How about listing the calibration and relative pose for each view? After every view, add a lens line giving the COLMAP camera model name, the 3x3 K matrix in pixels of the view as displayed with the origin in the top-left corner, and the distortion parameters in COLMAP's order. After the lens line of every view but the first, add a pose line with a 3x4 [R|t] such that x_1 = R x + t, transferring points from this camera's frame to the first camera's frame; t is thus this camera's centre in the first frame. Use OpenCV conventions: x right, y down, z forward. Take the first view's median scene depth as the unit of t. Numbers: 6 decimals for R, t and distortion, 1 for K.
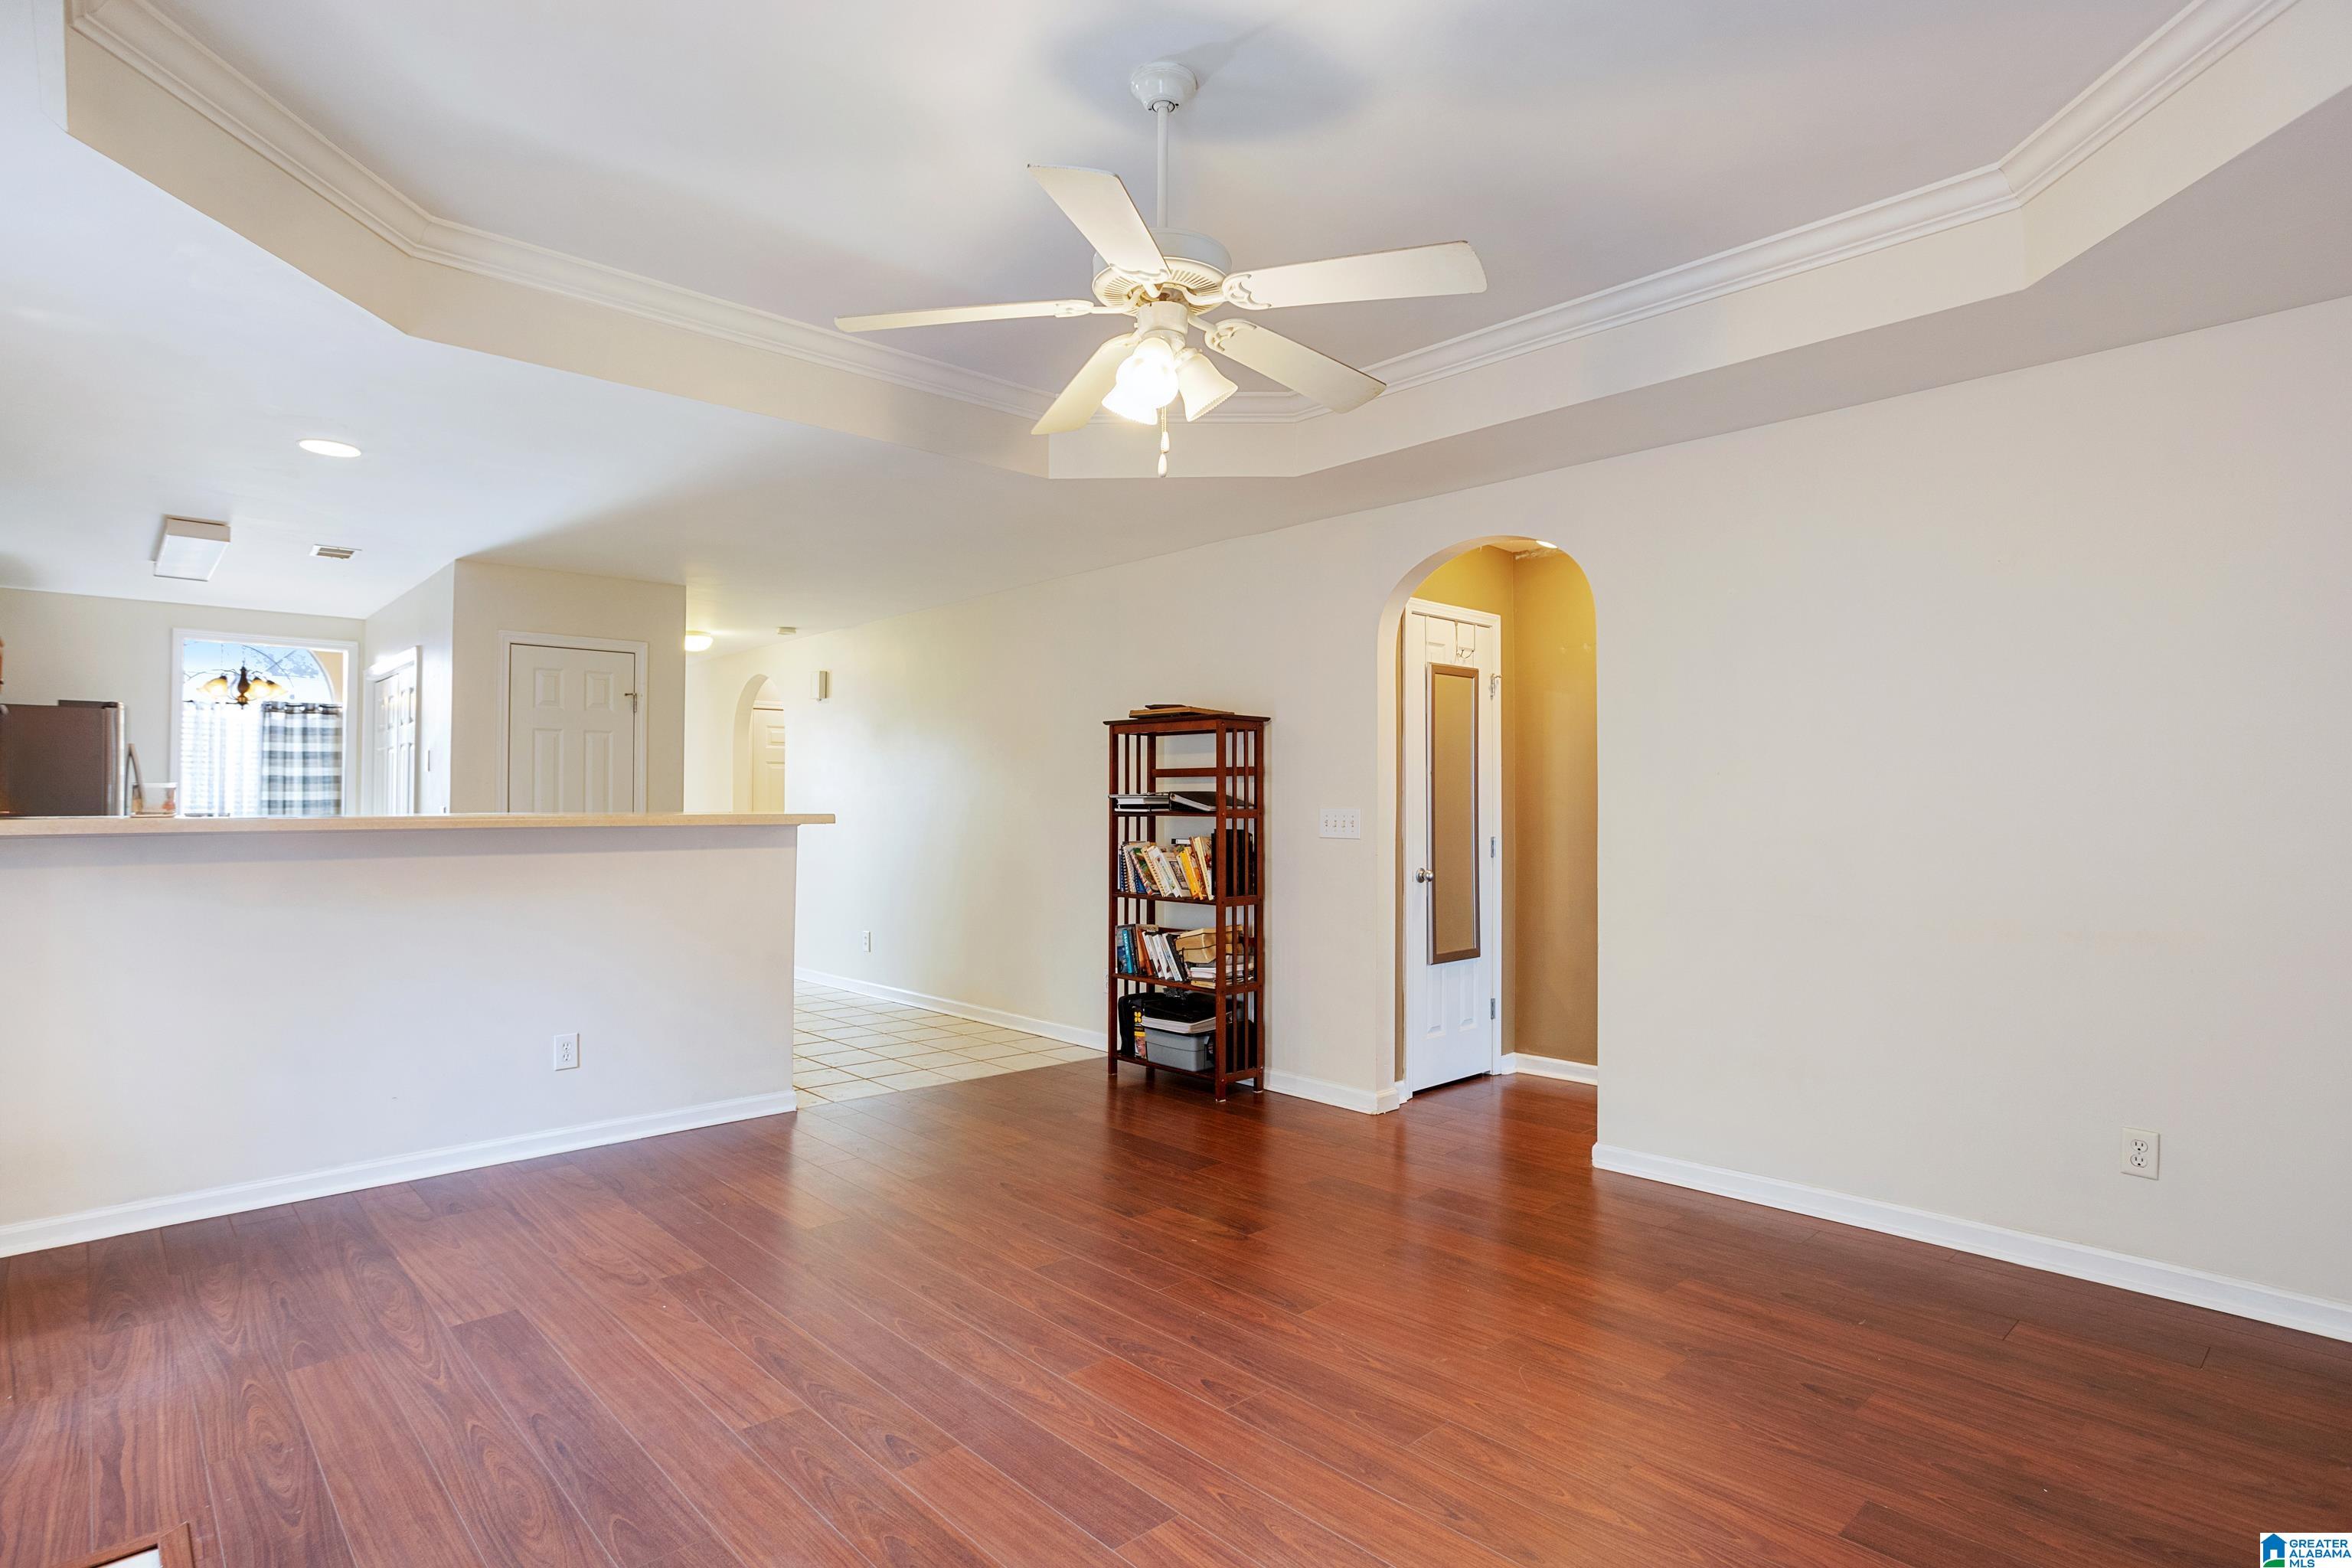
lens RADIAL K [[1203.8, 0, 1171.2], [0, 1203.8, 808.3], [0, 0, 1]] dist [-0.060716, 0.035258]
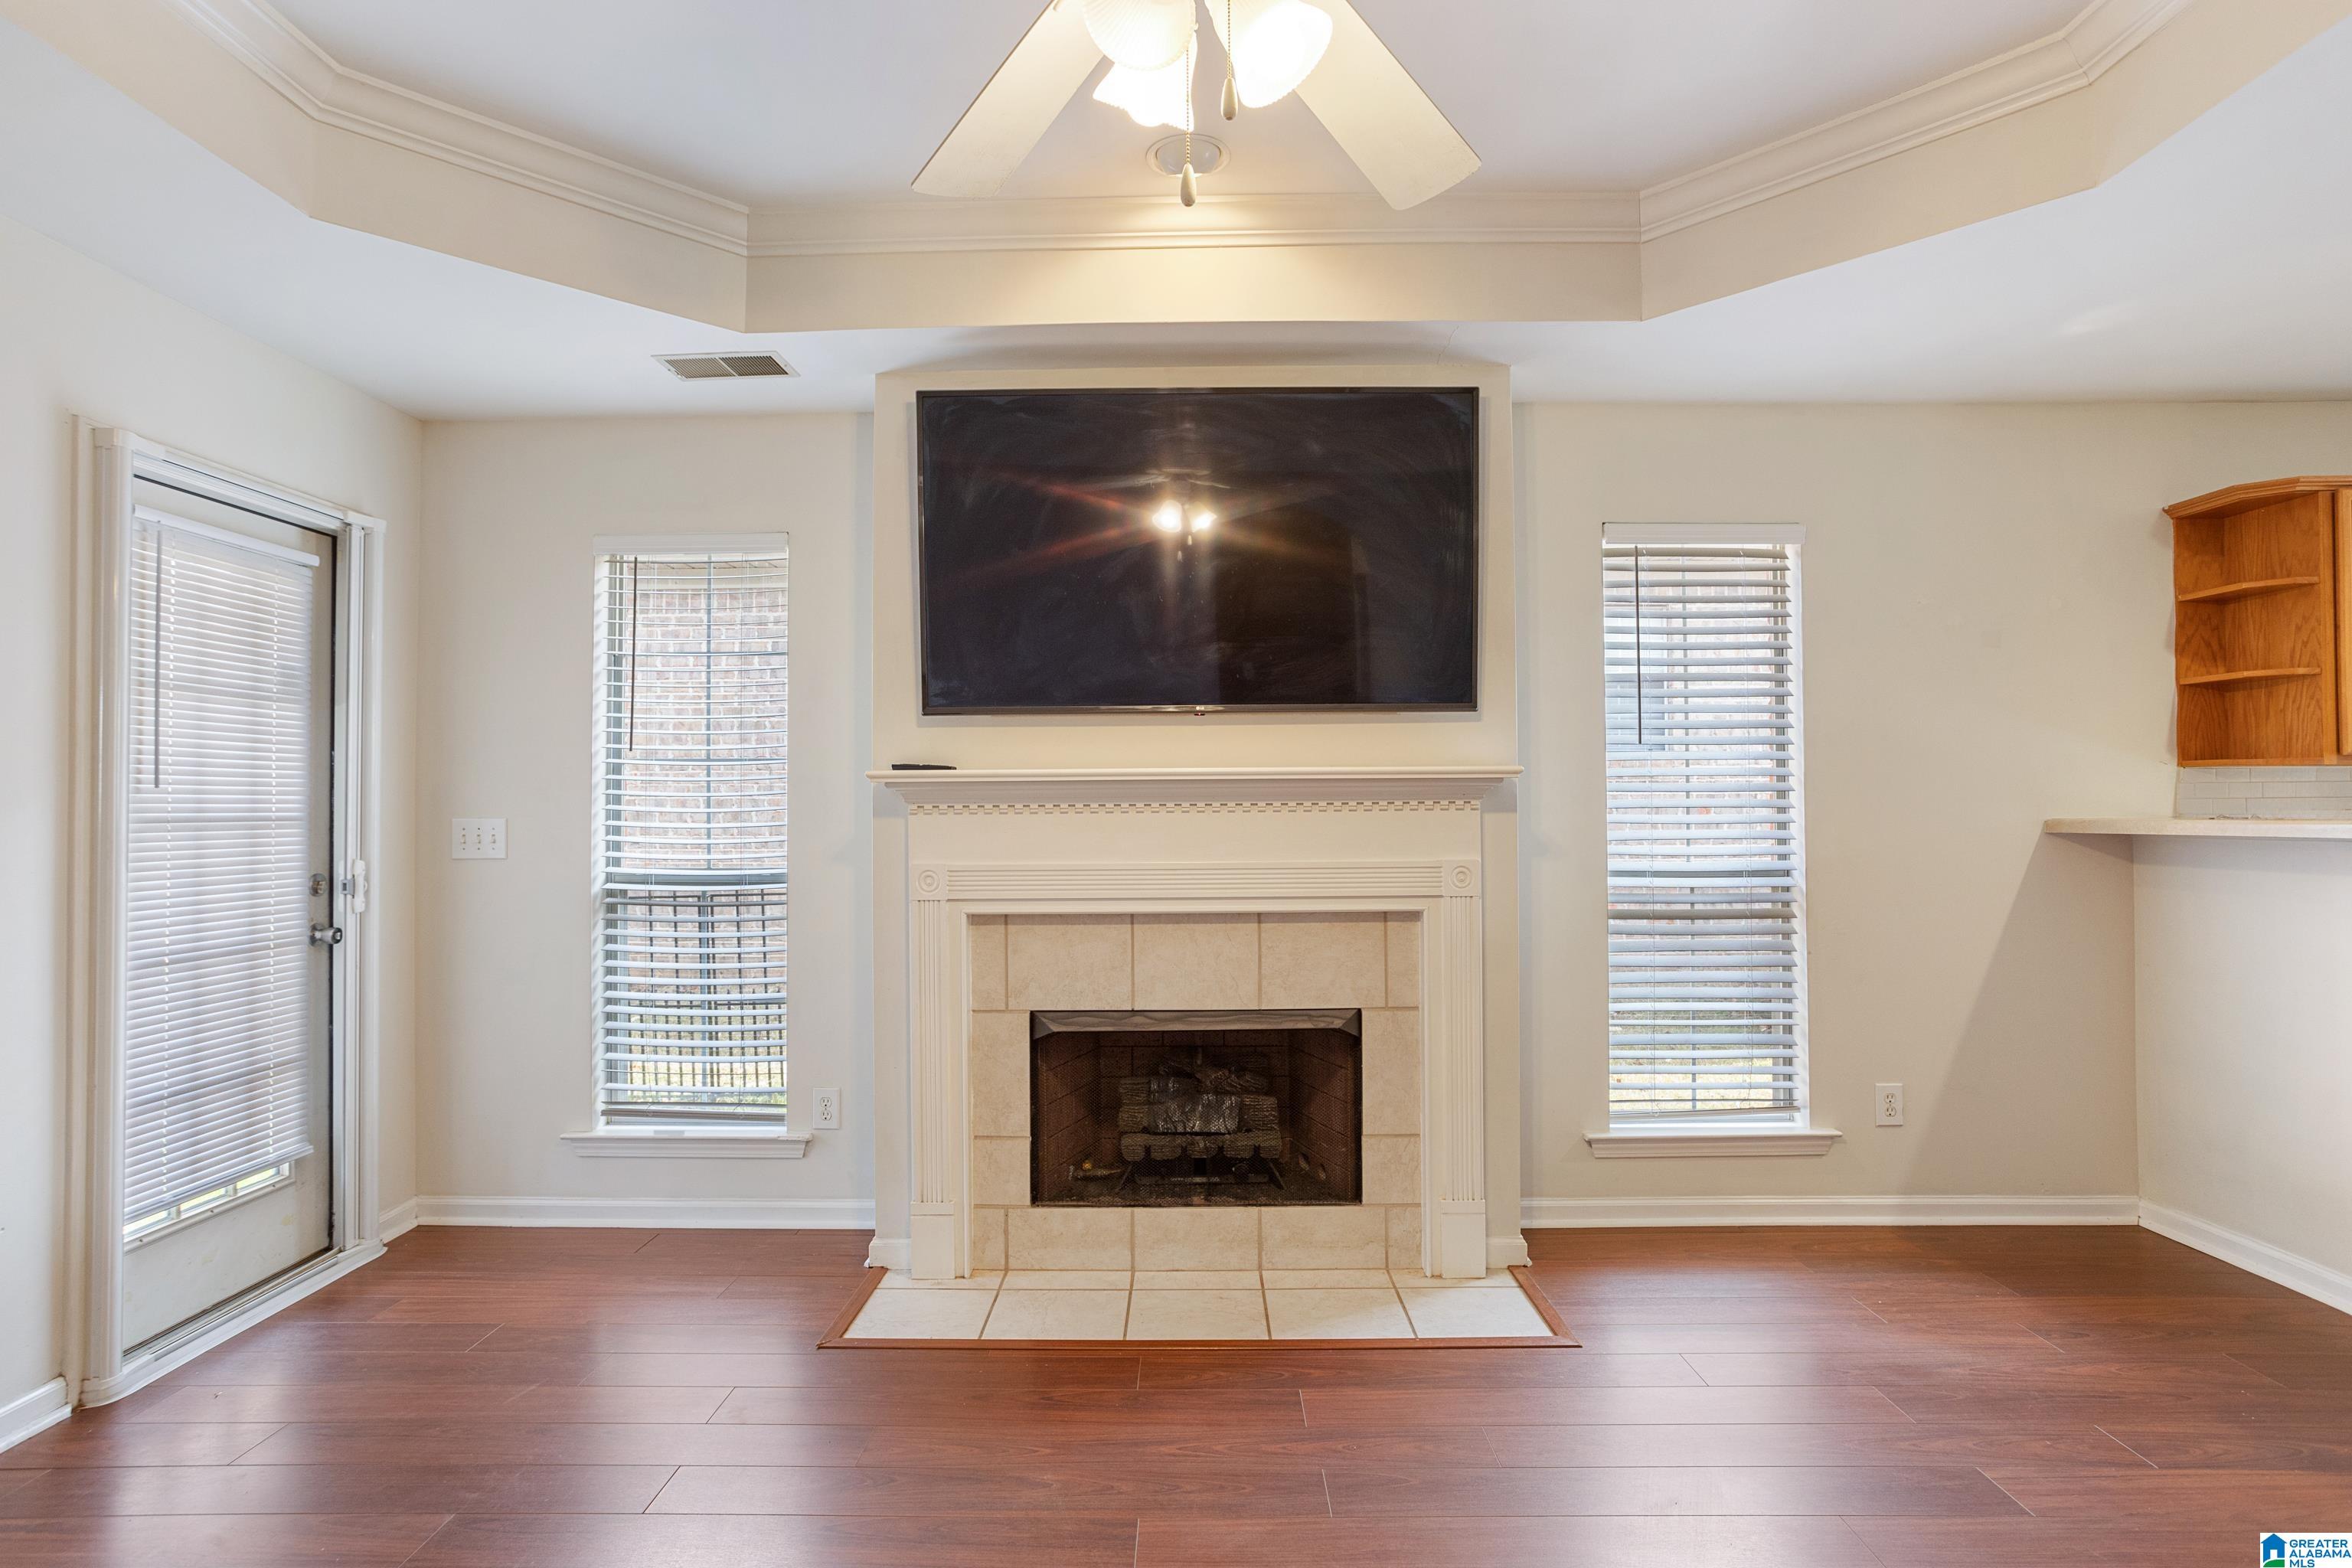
lens RADIAL K [[1206.6, 0, 1164.3], [0, 1206.6, 774.7], [0, 0, 1]] dist [-0.058338, 0.033976]
pose [[-0.694807, -0.013571, -0.719068, 0.185887], [0.001958, 0.999783, -0.020761, -0.005127], [0.719194, -0.015833, -0.694629, 0.635133]]
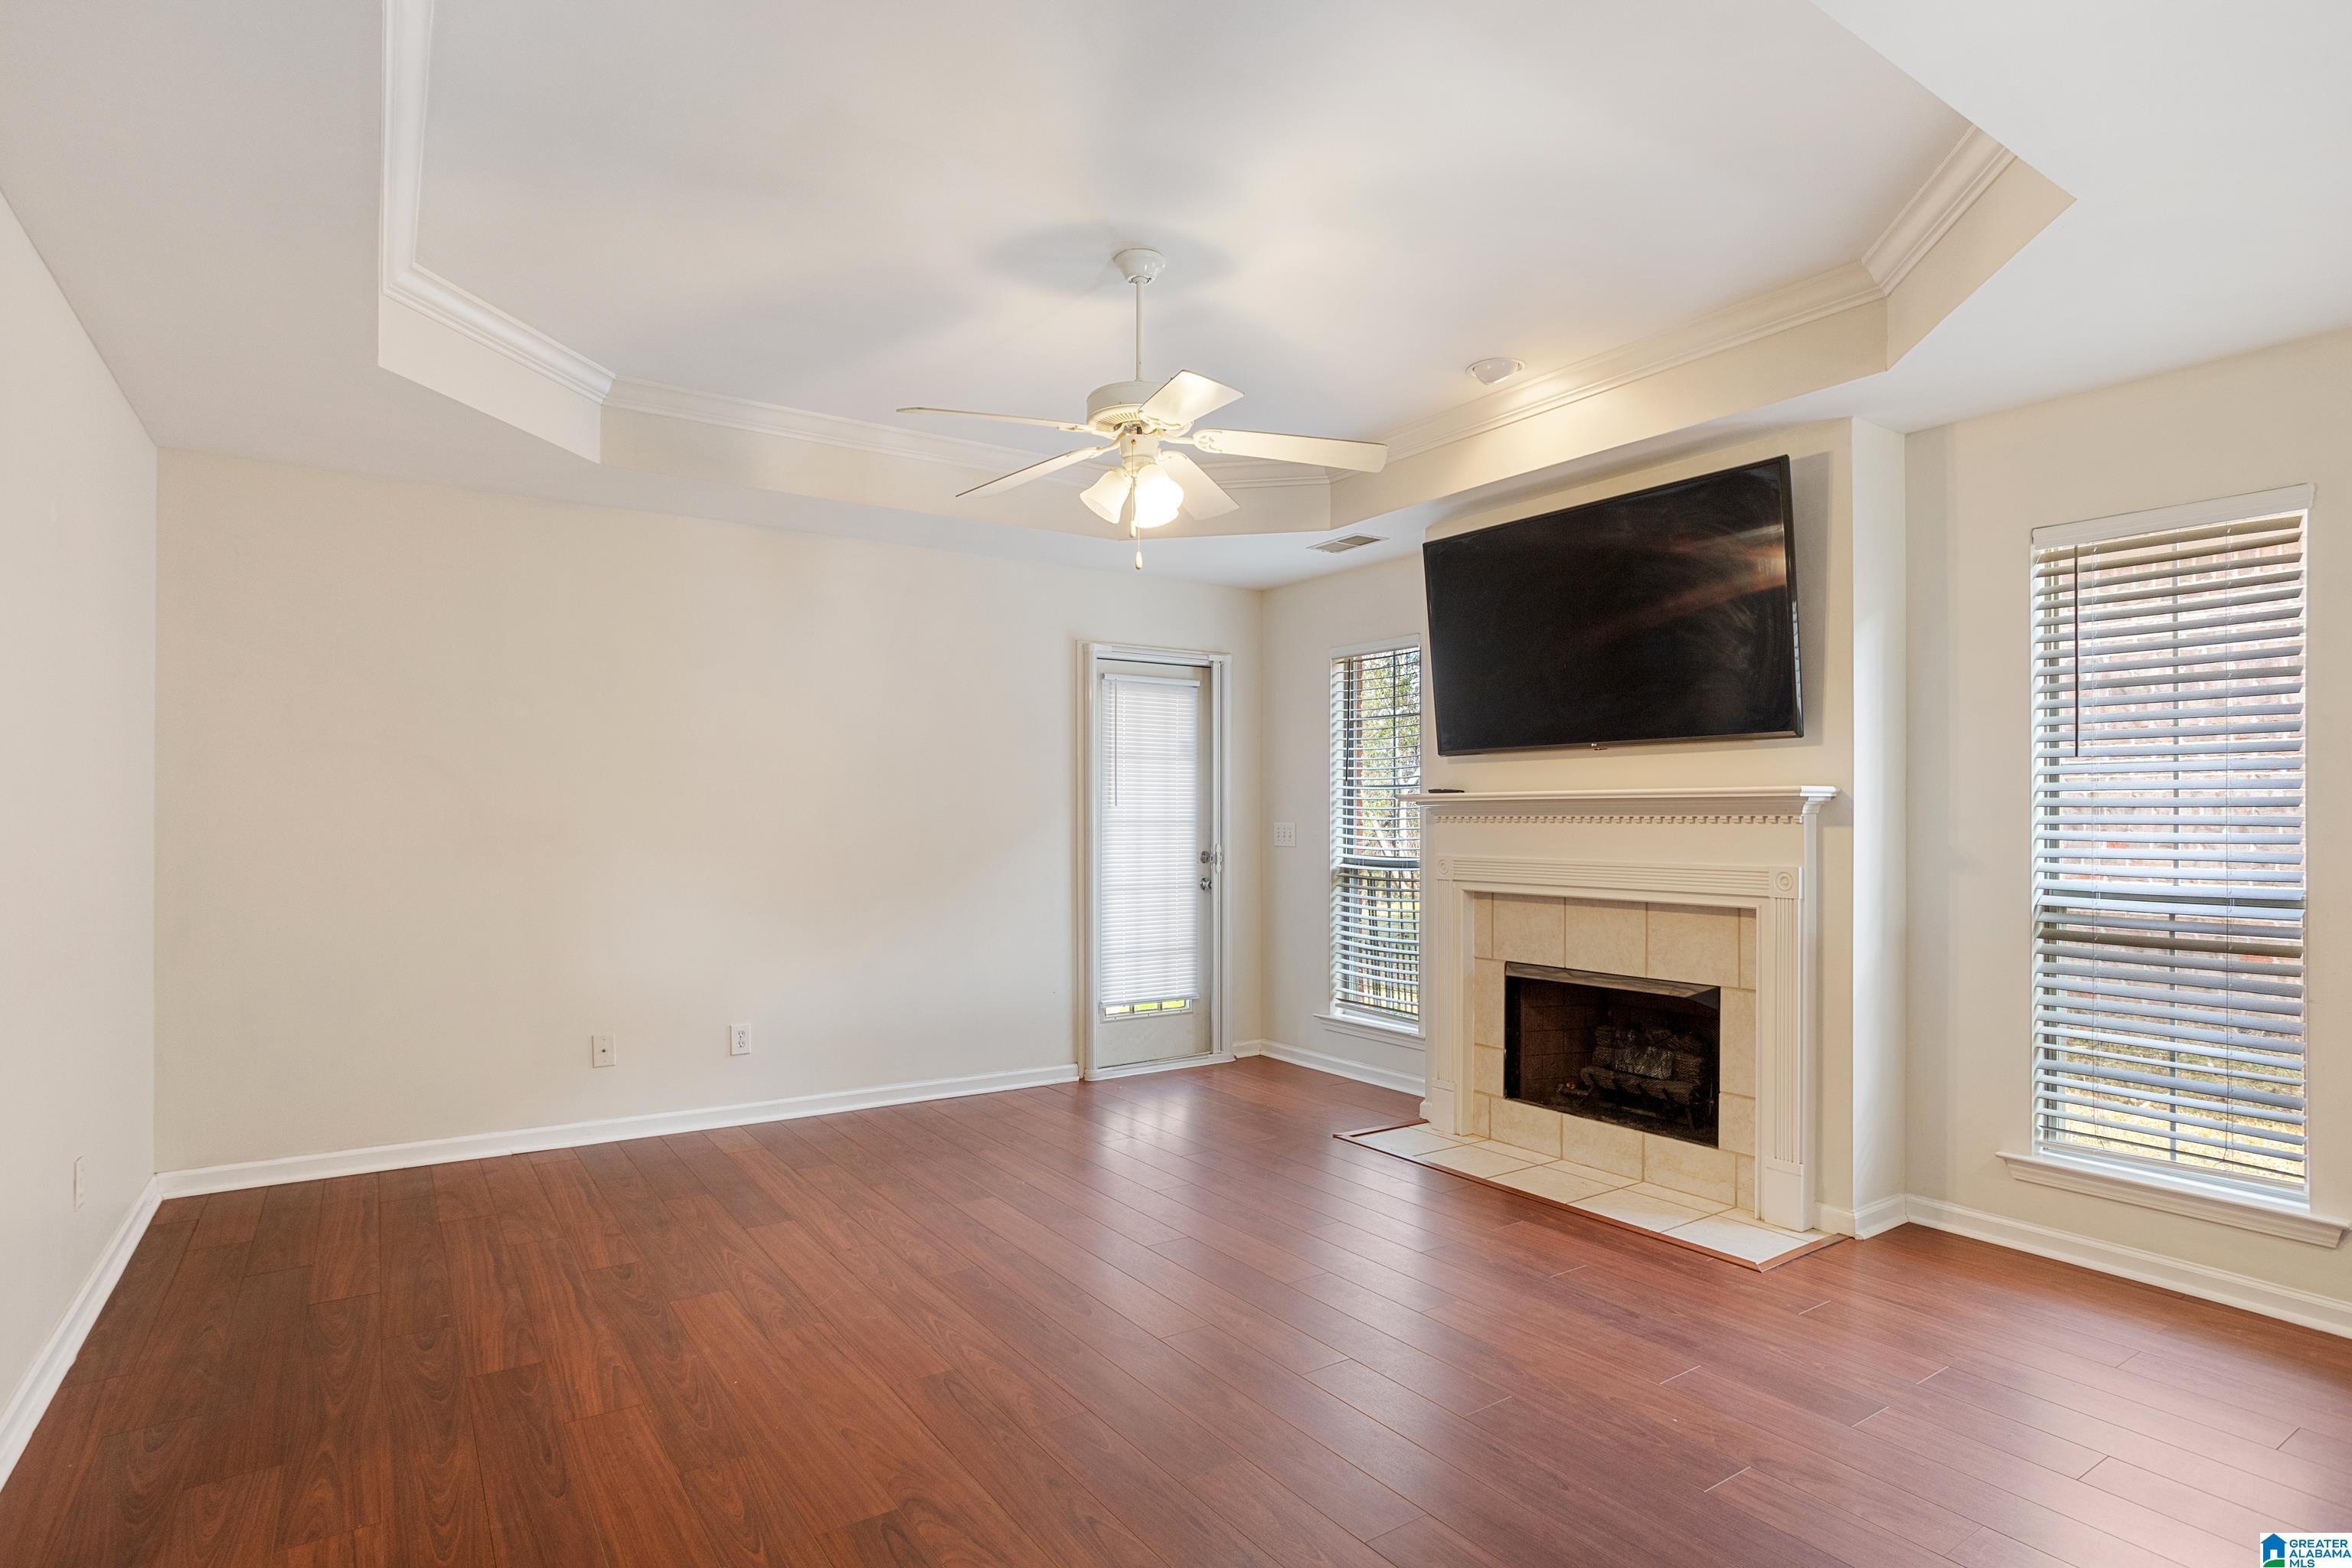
lens RADIAL K [[1203.8, 0, 1171.2], [0, 1203.8, 808.3], [0, 0, 1]] dist [-0.060716, 0.035258]
pose [[-0.987771, -0.001406, 0.155905, -0.116925], [-0.001820, 0.999995, -0.002513, -0.005820], [-0.155901, -0.002766, -0.987769, 1.071249]]
